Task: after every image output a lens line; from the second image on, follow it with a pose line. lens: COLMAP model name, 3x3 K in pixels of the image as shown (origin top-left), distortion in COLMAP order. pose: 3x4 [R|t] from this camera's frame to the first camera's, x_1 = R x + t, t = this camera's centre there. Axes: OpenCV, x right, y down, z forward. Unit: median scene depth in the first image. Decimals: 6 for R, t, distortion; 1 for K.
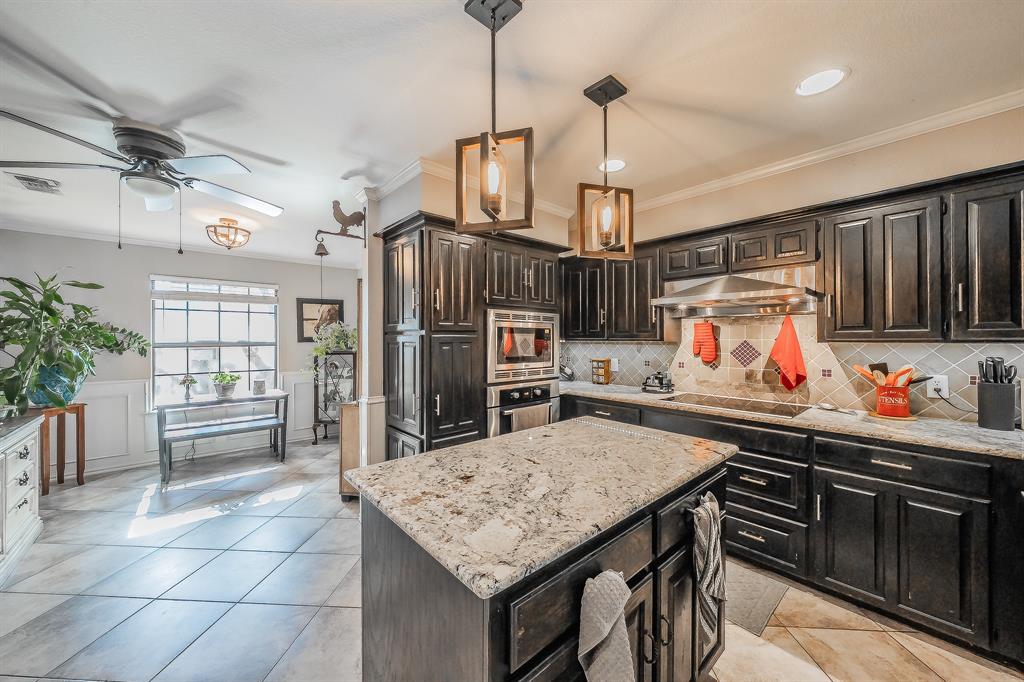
lens RADIAL K [[369.8, 0, 506.0], [0, 369.8, 336.2], [0, 0, 1]] dist [-0.001375, -0.000166]
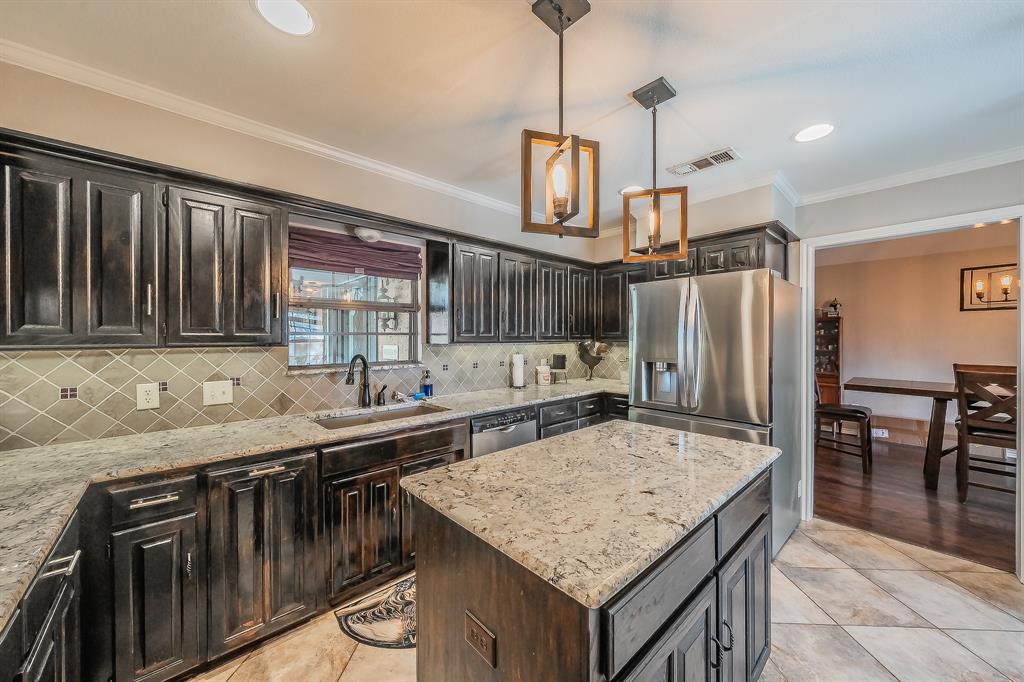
lens RADIAL K [[369.8, 0, 512.3], [0, 369.8, 343.3], [0, 0, 1]] dist [-0.001375, -0.000166]
pose [[-0.999581, 0.004365, -0.028604, 0.245706], [0.004094, 0.999946, 0.009551, -0.000955], [0.028644, 0.009430, -0.999545, 1.095625]]
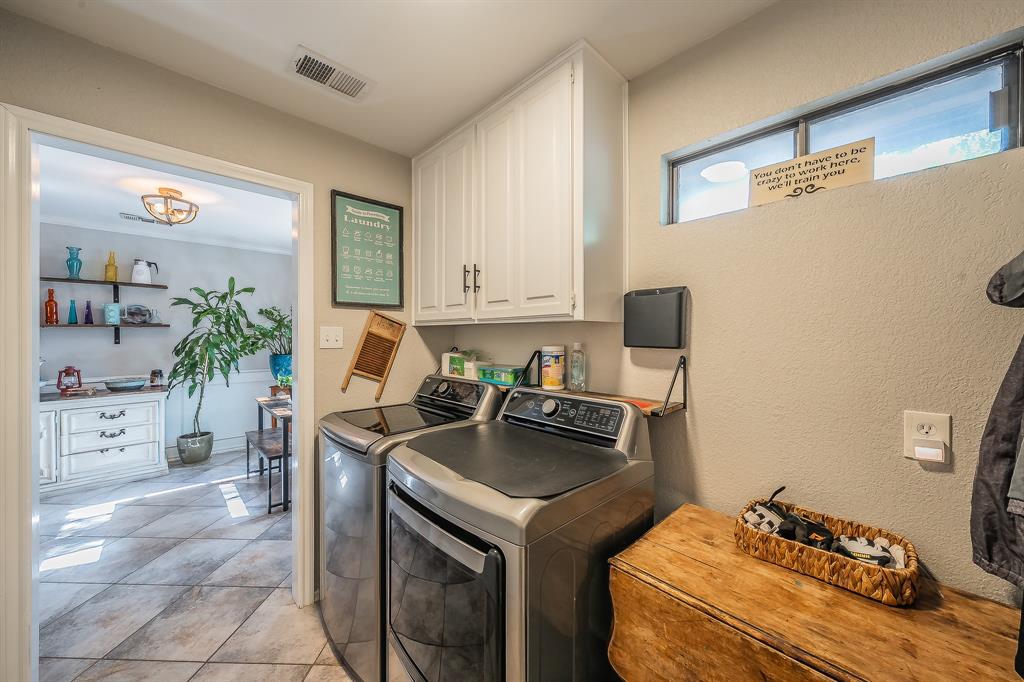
lens RADIAL K [[369.8, 0, 507.9], [0, 369.8, 338.1], [0, 0, 1]] dist [-0.001375, -0.000166]
pose [[0.052937, 0.004573, -0.998587, 0.171153], [-0.002811, 0.999986, 0.004430, 0.015699], [0.998594, 0.002572, 0.052949, 2.378854]]
